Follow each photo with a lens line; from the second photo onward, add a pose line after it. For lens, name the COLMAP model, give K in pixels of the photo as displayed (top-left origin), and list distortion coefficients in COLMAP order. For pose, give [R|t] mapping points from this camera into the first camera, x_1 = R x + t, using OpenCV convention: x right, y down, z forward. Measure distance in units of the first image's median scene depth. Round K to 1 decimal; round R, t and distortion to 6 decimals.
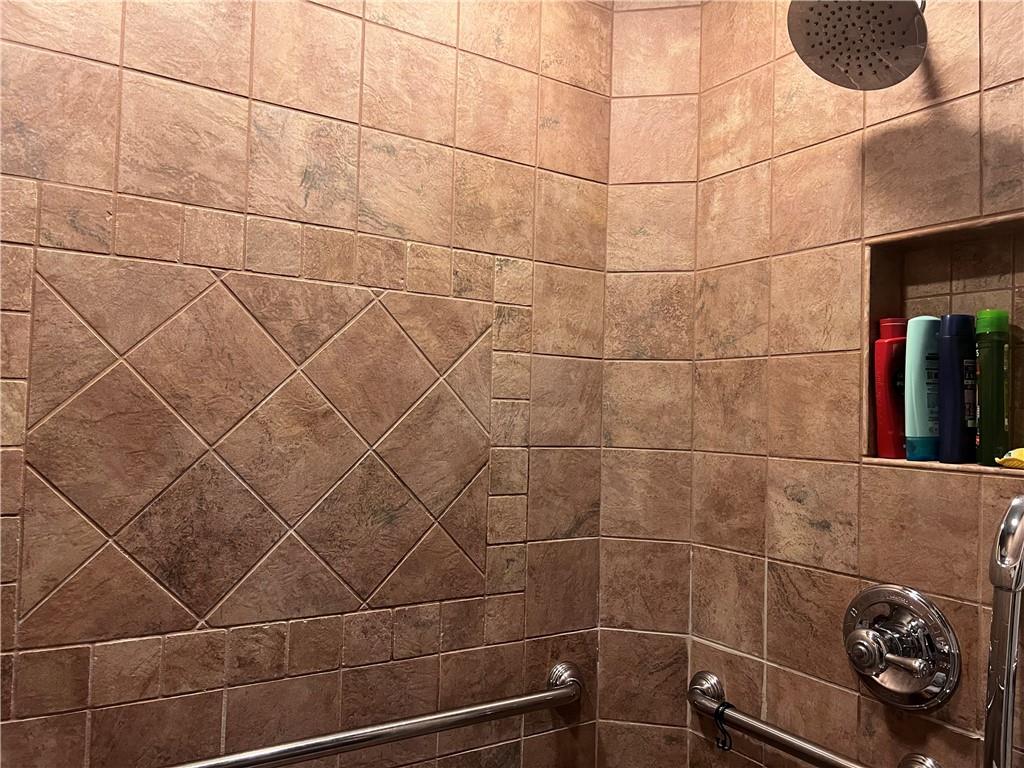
lens RADIAL K [[787.3, 0, 512.7], [0, 787.3, 385.0], [0, 0, 1]] dist [0.011304, 0.019112]
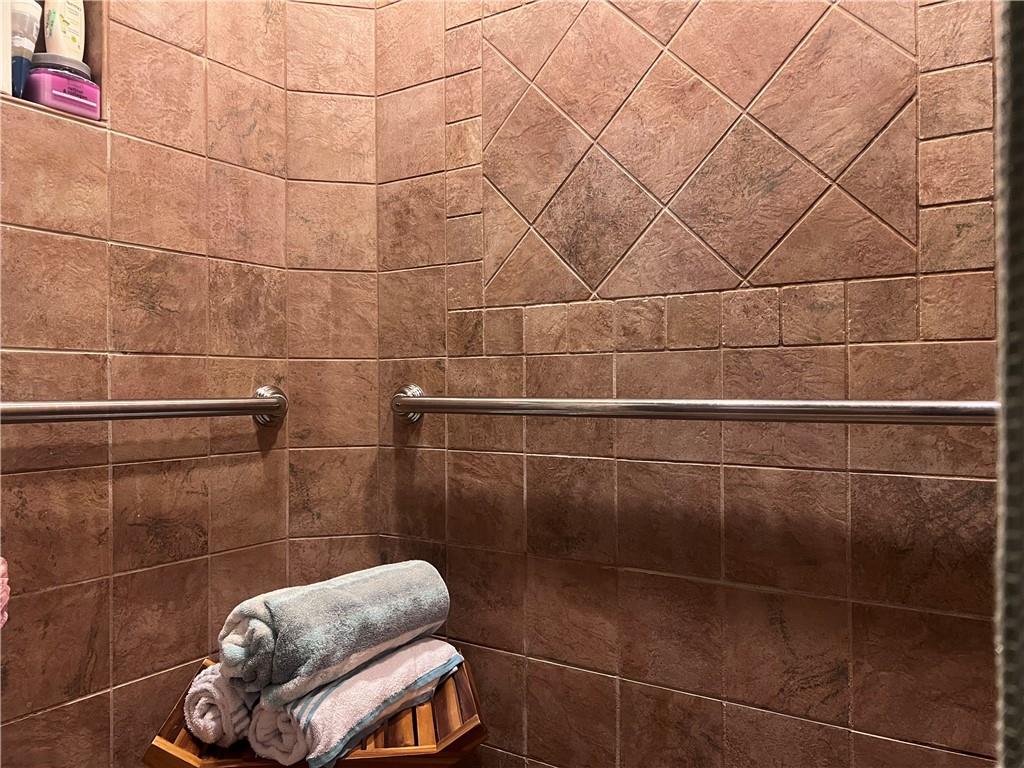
lens RADIAL K [[787.3, 0, 512.9], [0, 787.3, 381.9], [0, 0, 1]] dist [0.011304, 0.019112]
pose [[0.418077, -0.039357, -0.907559, 0.543223], [0.054851, 0.998332, -0.018026, 0.409559], [0.906754, -0.042244, 0.419538, 0.380583]]
